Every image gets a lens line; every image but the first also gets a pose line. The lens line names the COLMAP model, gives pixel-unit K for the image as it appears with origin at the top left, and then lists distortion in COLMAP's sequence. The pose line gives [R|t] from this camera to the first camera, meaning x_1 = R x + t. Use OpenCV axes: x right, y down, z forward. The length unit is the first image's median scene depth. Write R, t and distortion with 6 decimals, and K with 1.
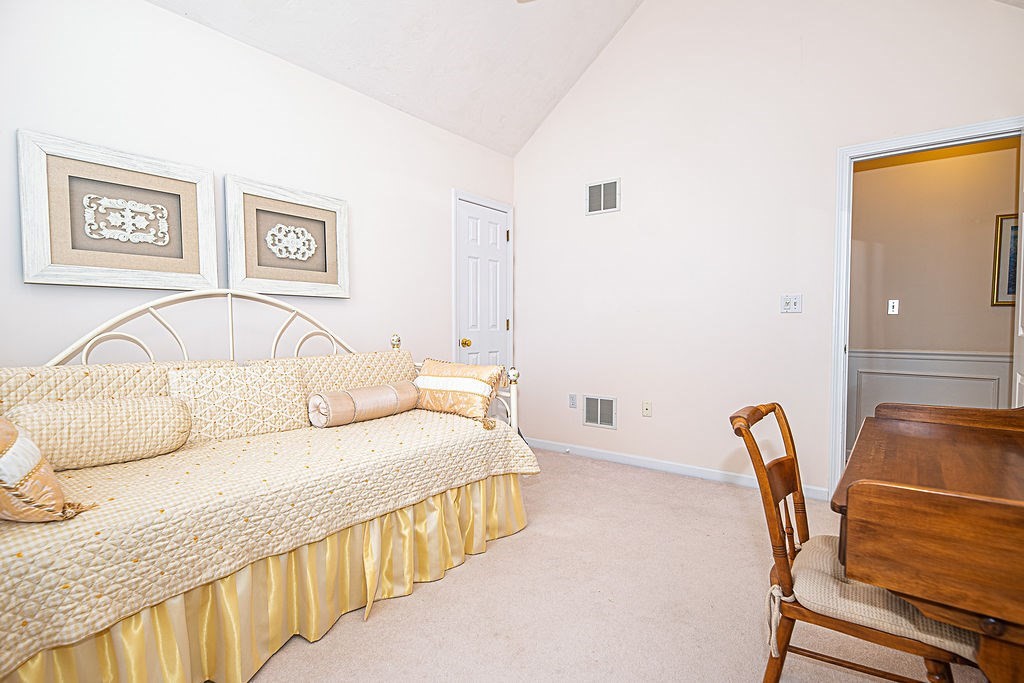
lens RADIAL K [[494.1, 0, 515.5], [0, 494.1, 344.2], [0, 0, 1]] dist [0.002187, -0.004498]
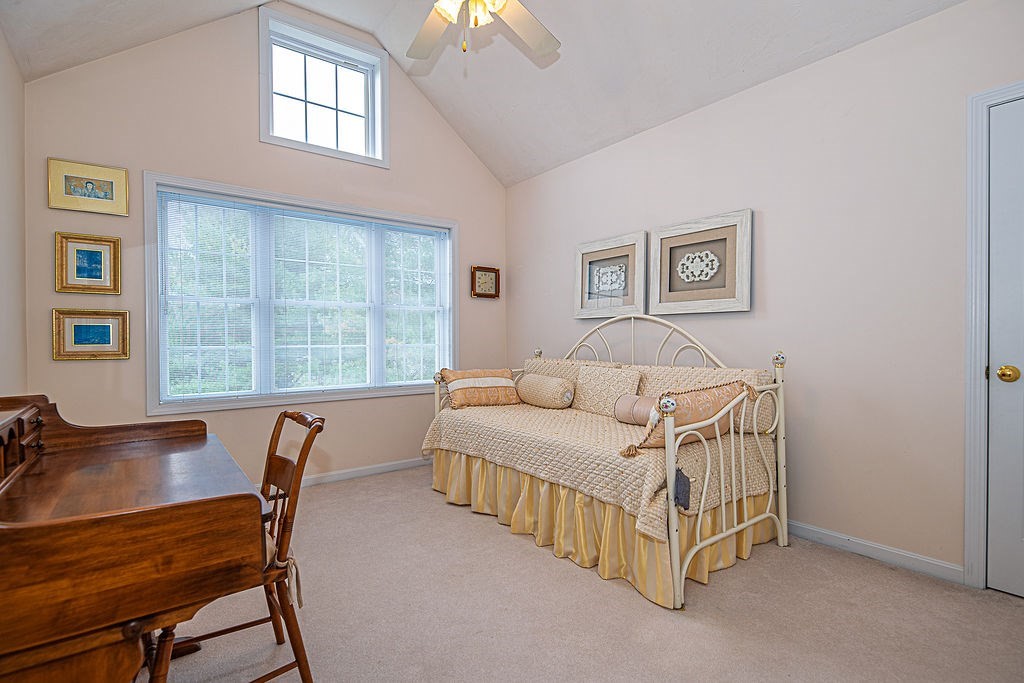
lens RADIAL K [[494.1, 0, 515.5], [0, 494.1, 344.2], [0, 0, 1]] dist [0.002187, -0.004498]
pose [[-0.257595, 0.014106, -0.966150, 0.764068], [-0.032724, 0.999192, 0.023314, -0.041375], [0.965699, 0.037622, -0.256925, 0.907654]]
